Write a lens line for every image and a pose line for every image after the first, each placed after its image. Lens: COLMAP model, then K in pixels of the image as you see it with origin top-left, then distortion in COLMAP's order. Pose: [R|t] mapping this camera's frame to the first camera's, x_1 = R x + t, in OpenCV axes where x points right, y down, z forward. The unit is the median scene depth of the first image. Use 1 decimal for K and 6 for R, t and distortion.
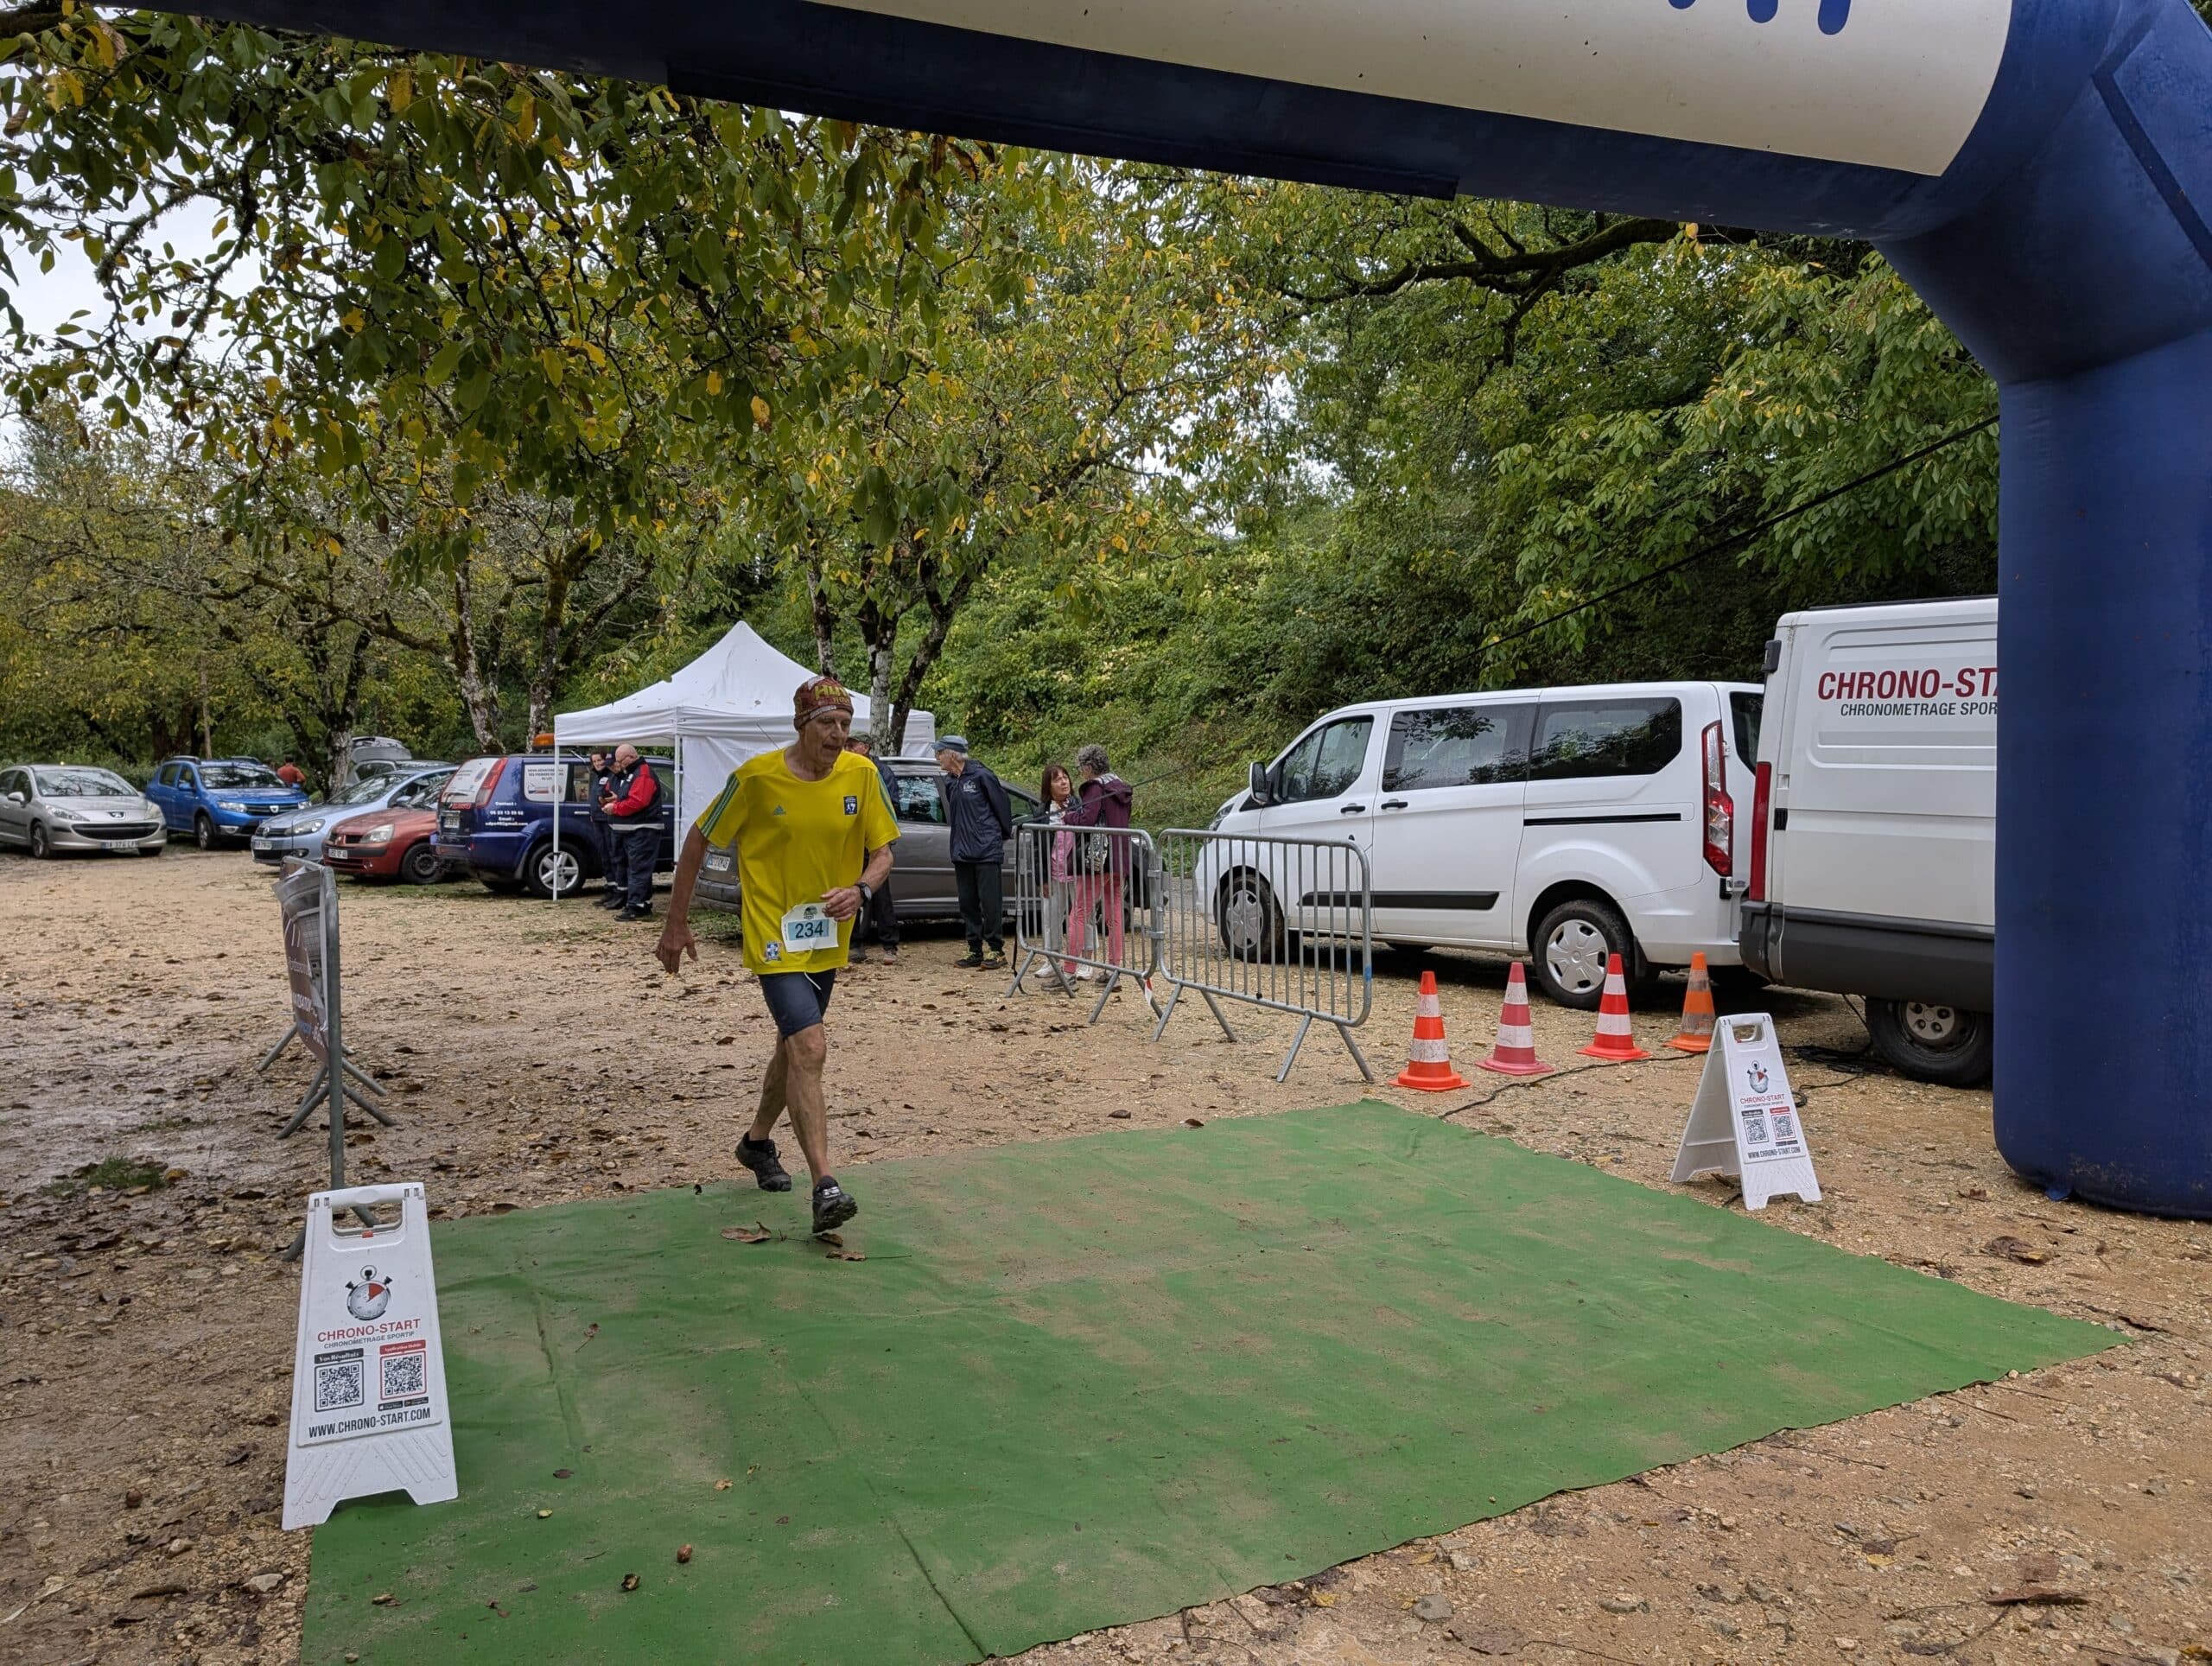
lens RADIAL K [[1567.1, 0, 1097.3], [0, 1567.1, 821.3], [0, 0, 1]] dist [0.024342, -0.003285]
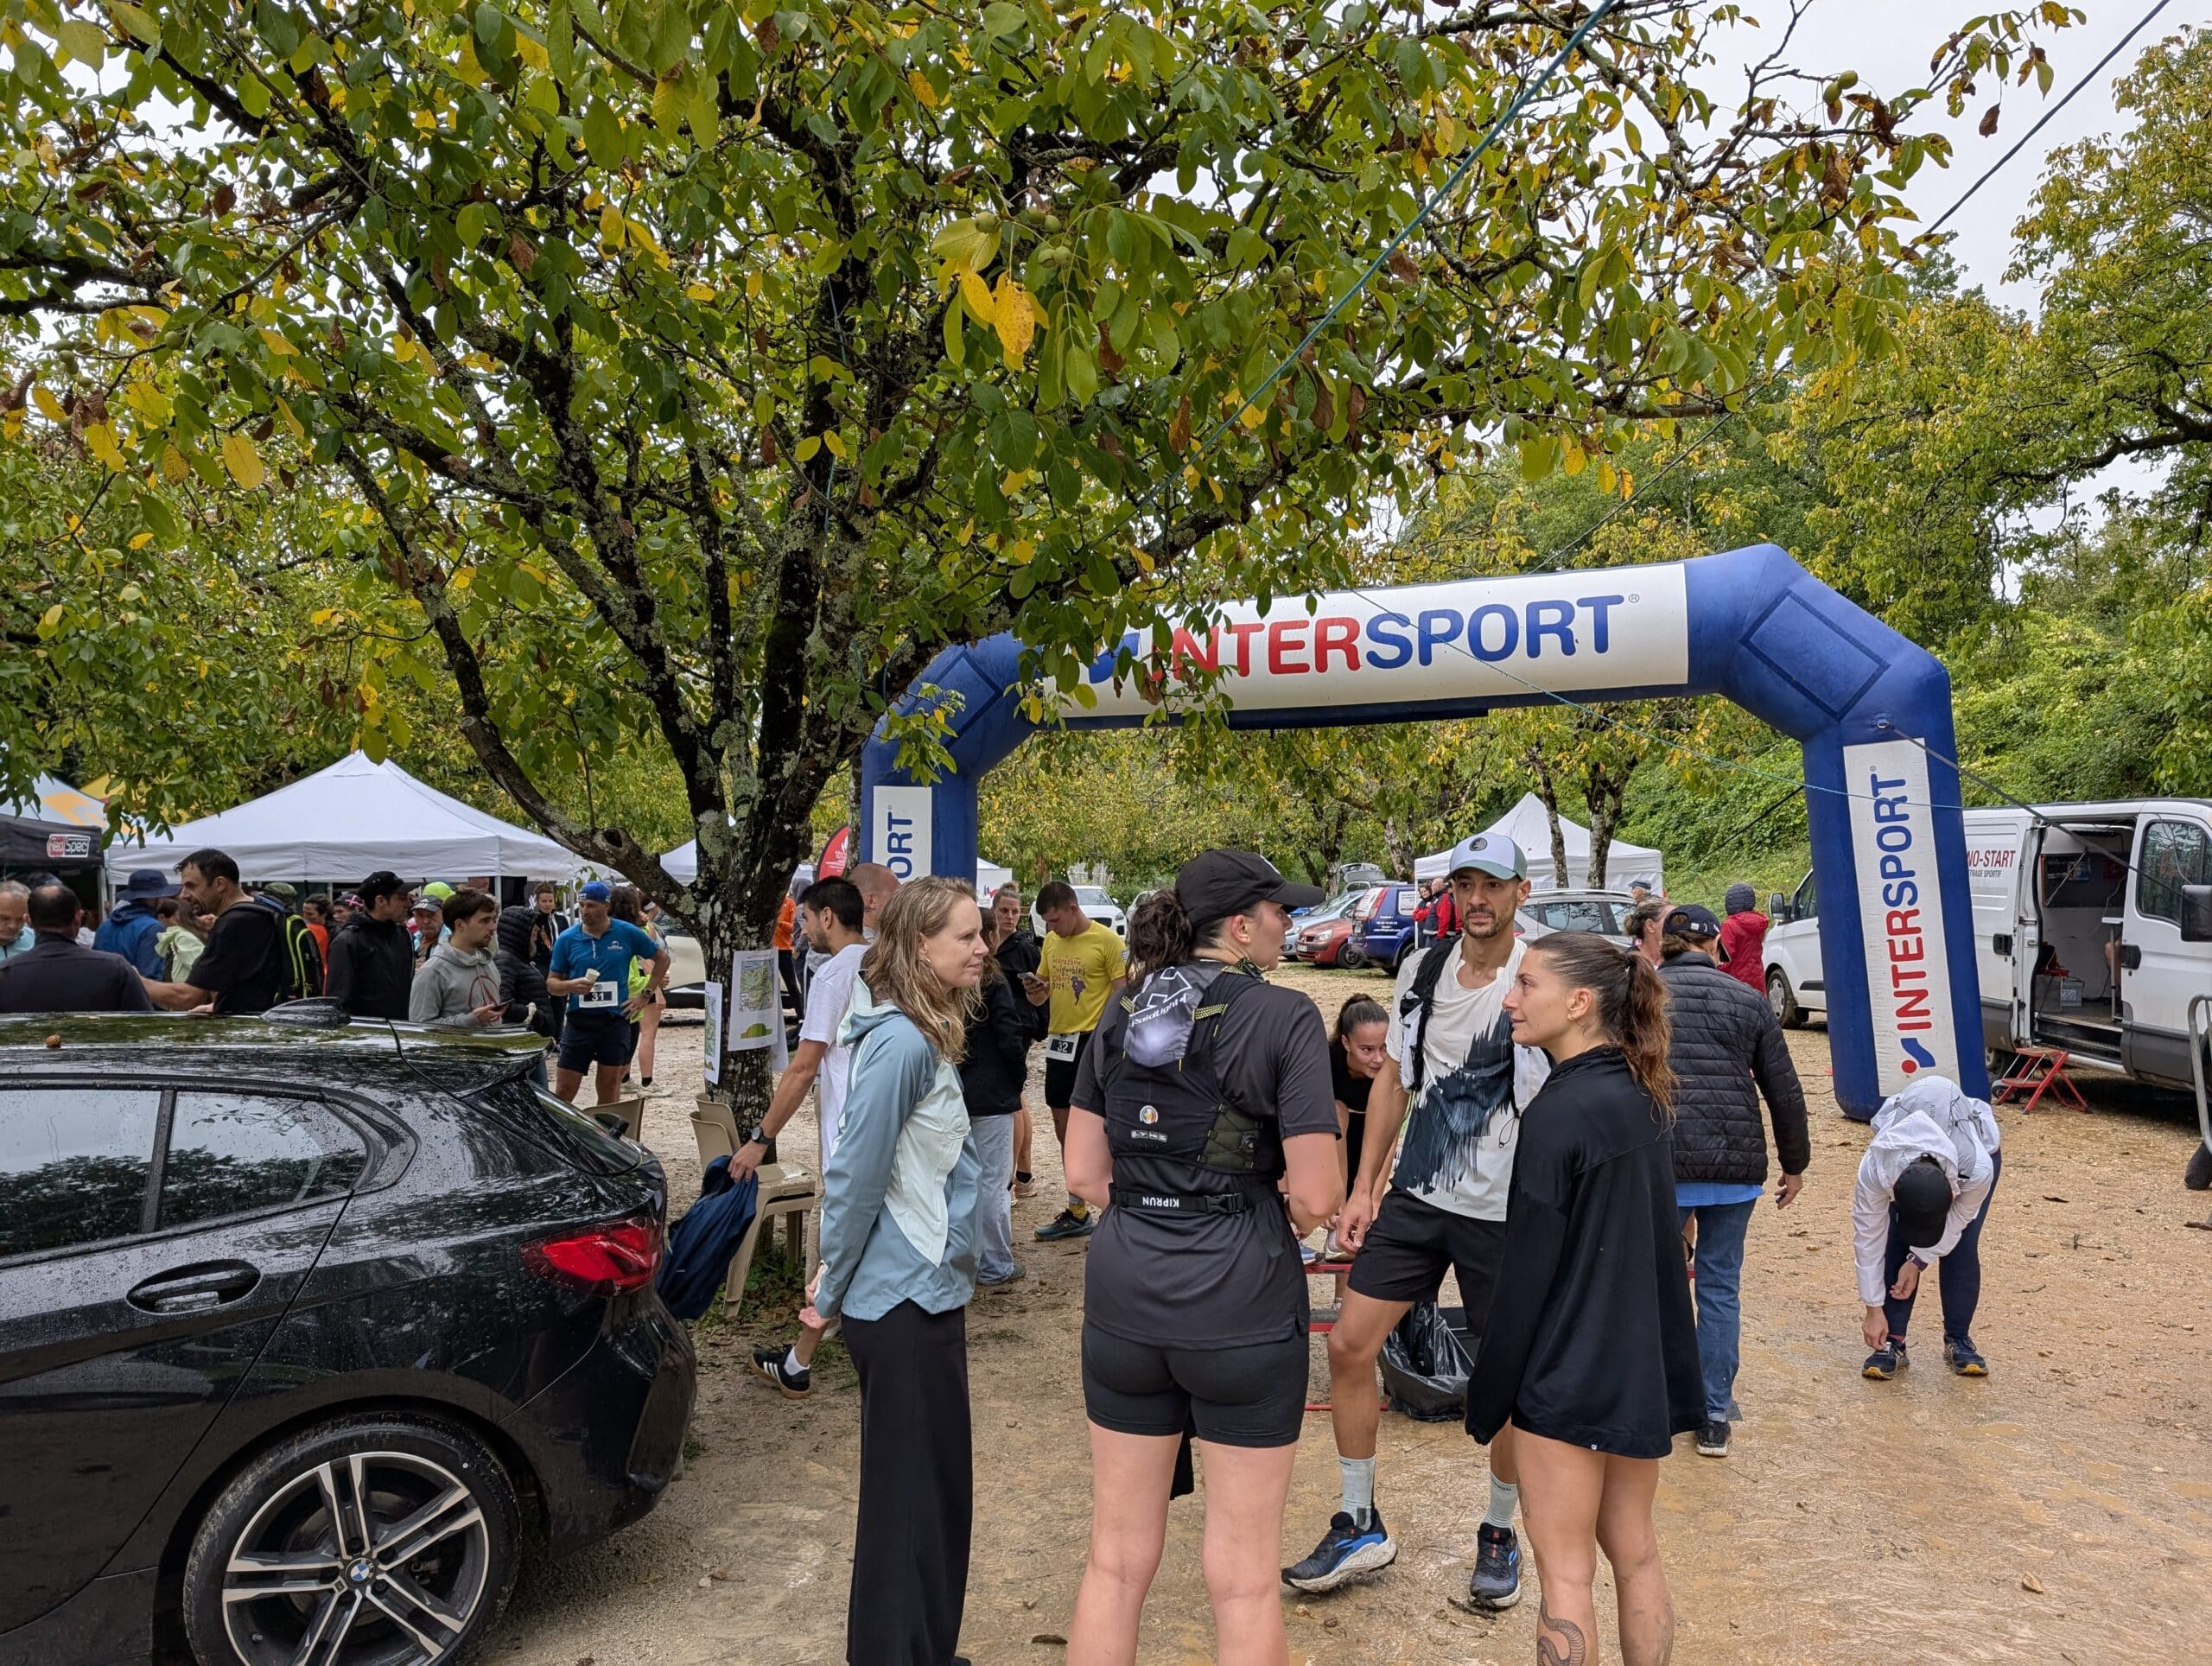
lens RADIAL K [[1548.3, 0, 1106.0], [0, 1548.3, 833.0], [0, 0, 1]] dist [0.150191, -0.250812]
pose [[0.794877, -0.034706, -0.605777, 0.233650], [0.002490, 0.998541, -0.053942, -0.008407], [0.606765, 0.041369, 0.793804, -0.269514]]
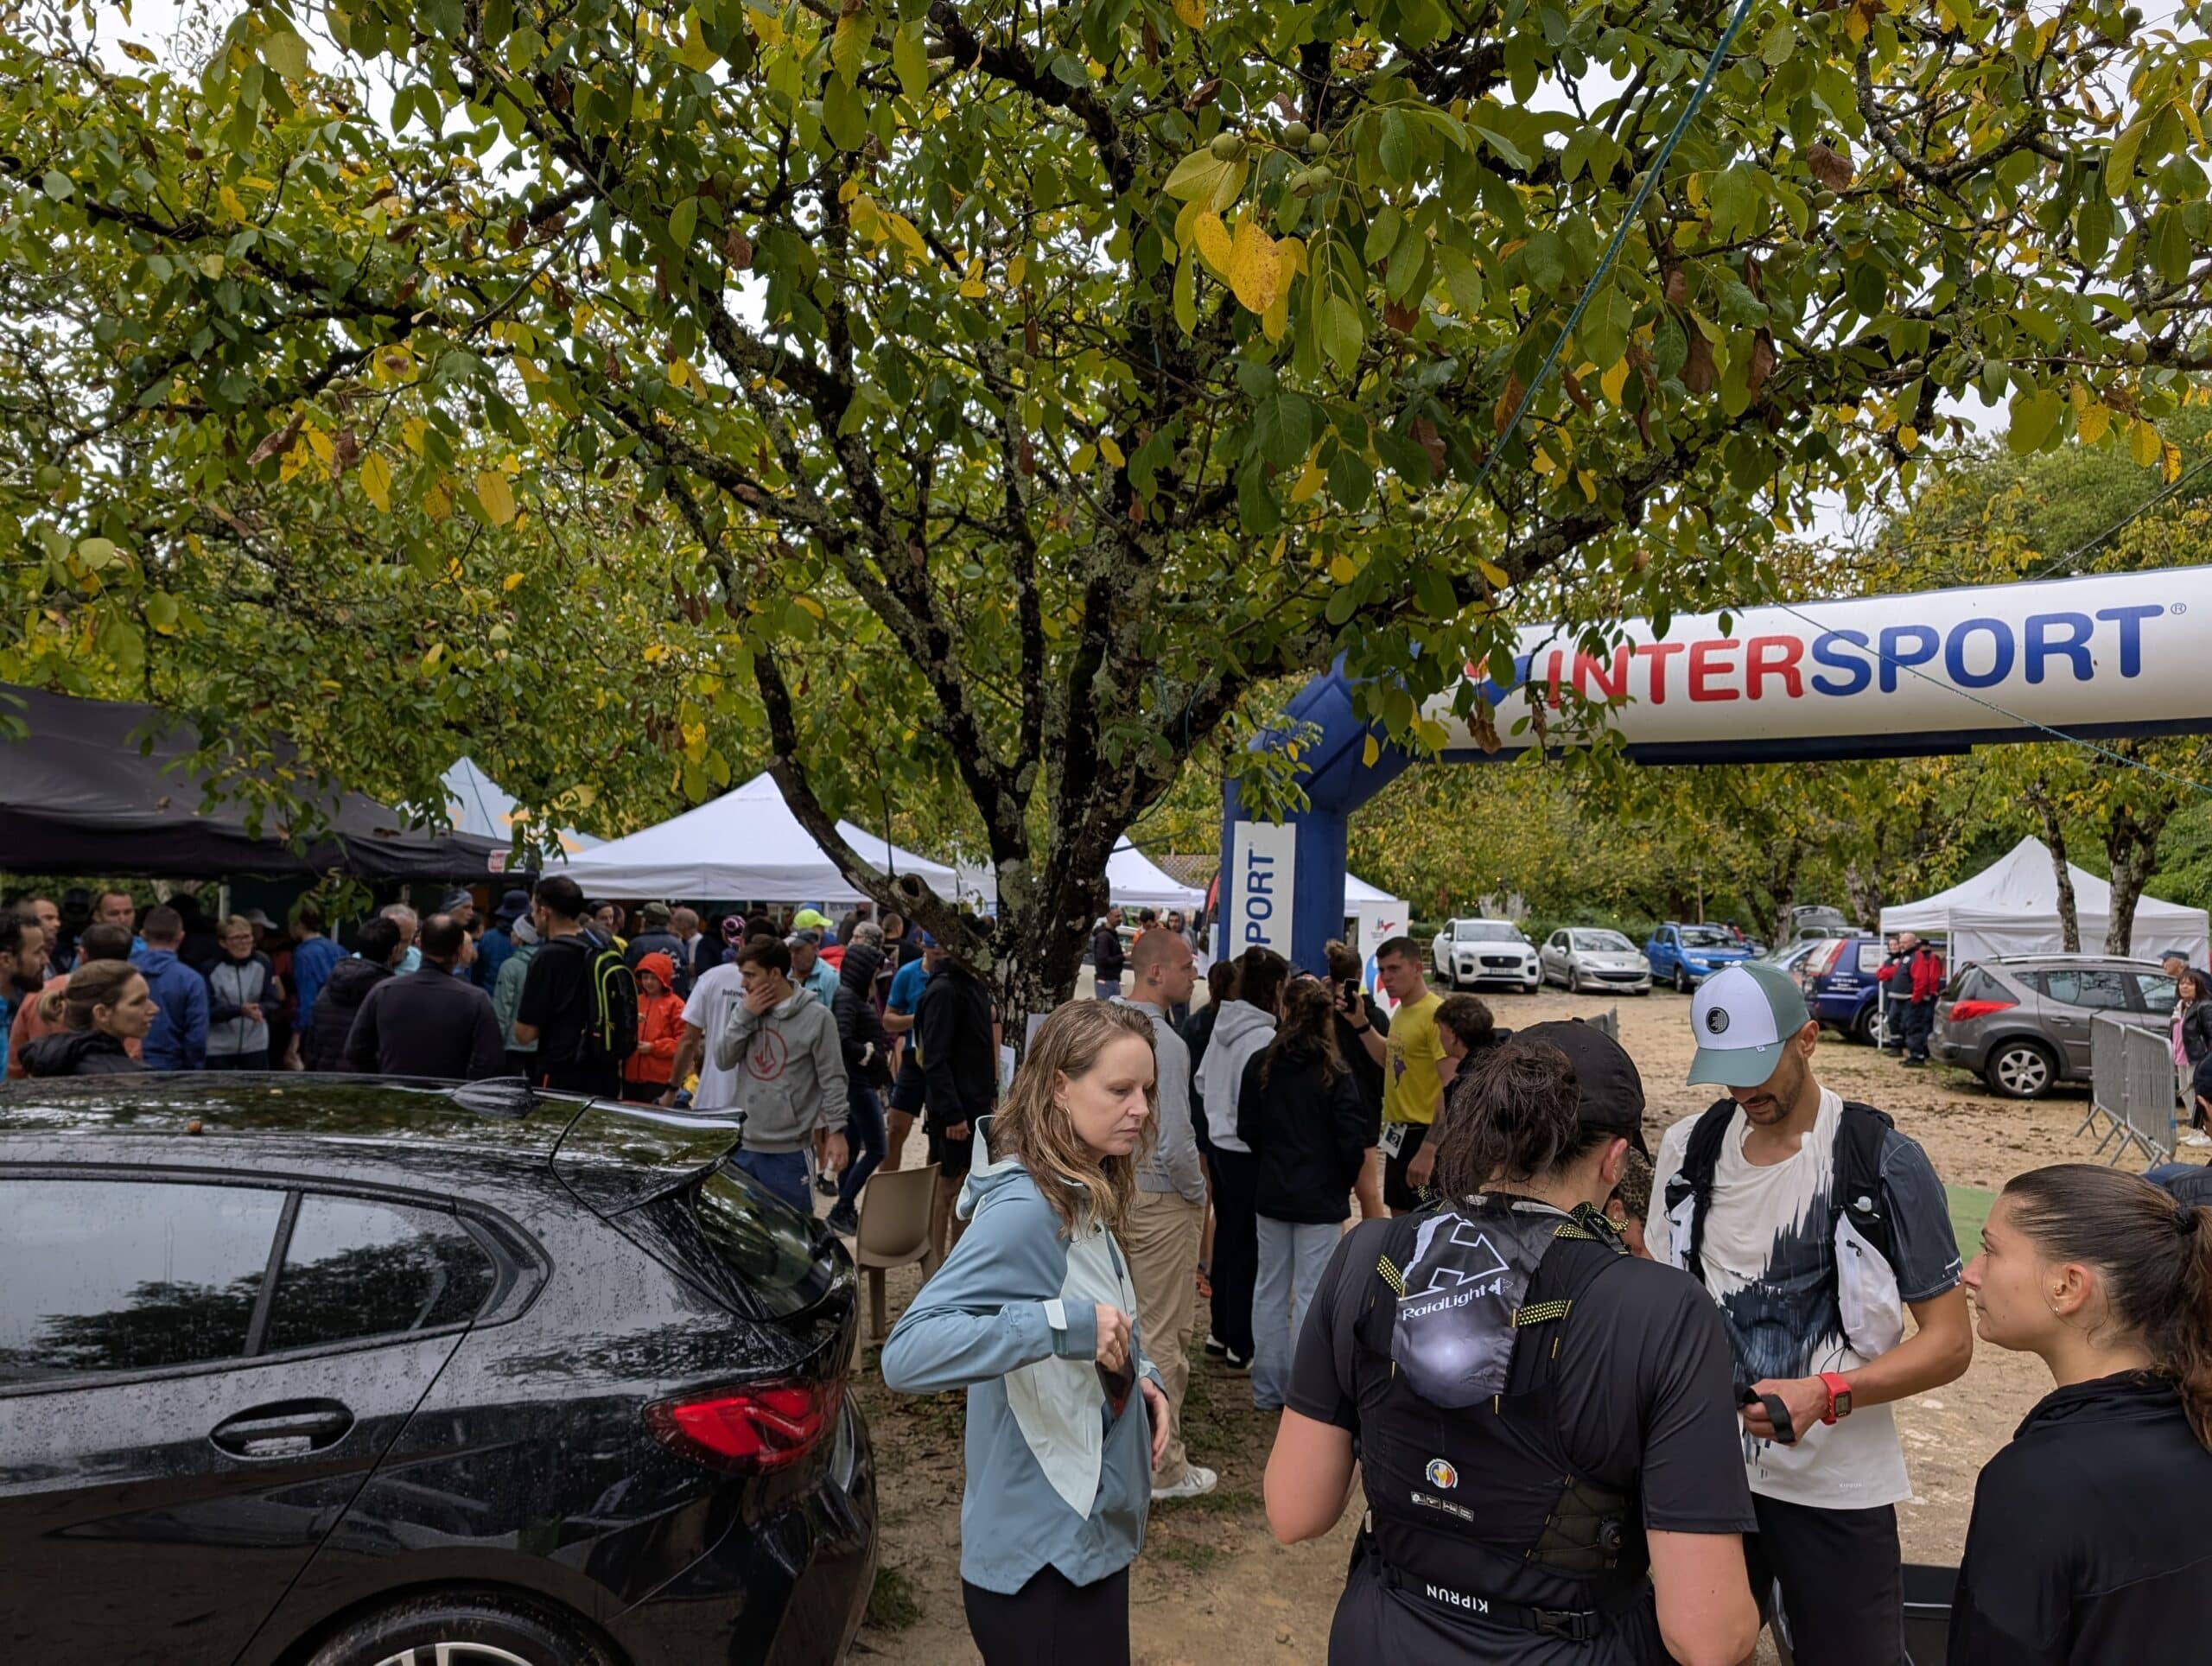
lens RADIAL K [[1577.3, 0, 1076.4], [0, 1577.3, 834.0], [0, 0, 1]] dist [0.022724, -0.002383]
pose [[0.599801, -0.026079, -0.799724, 0.224513], [-0.039171, 0.997313, -0.061901, -0.014450], [0.799190, 0.068454, 0.597168, -0.244022]]
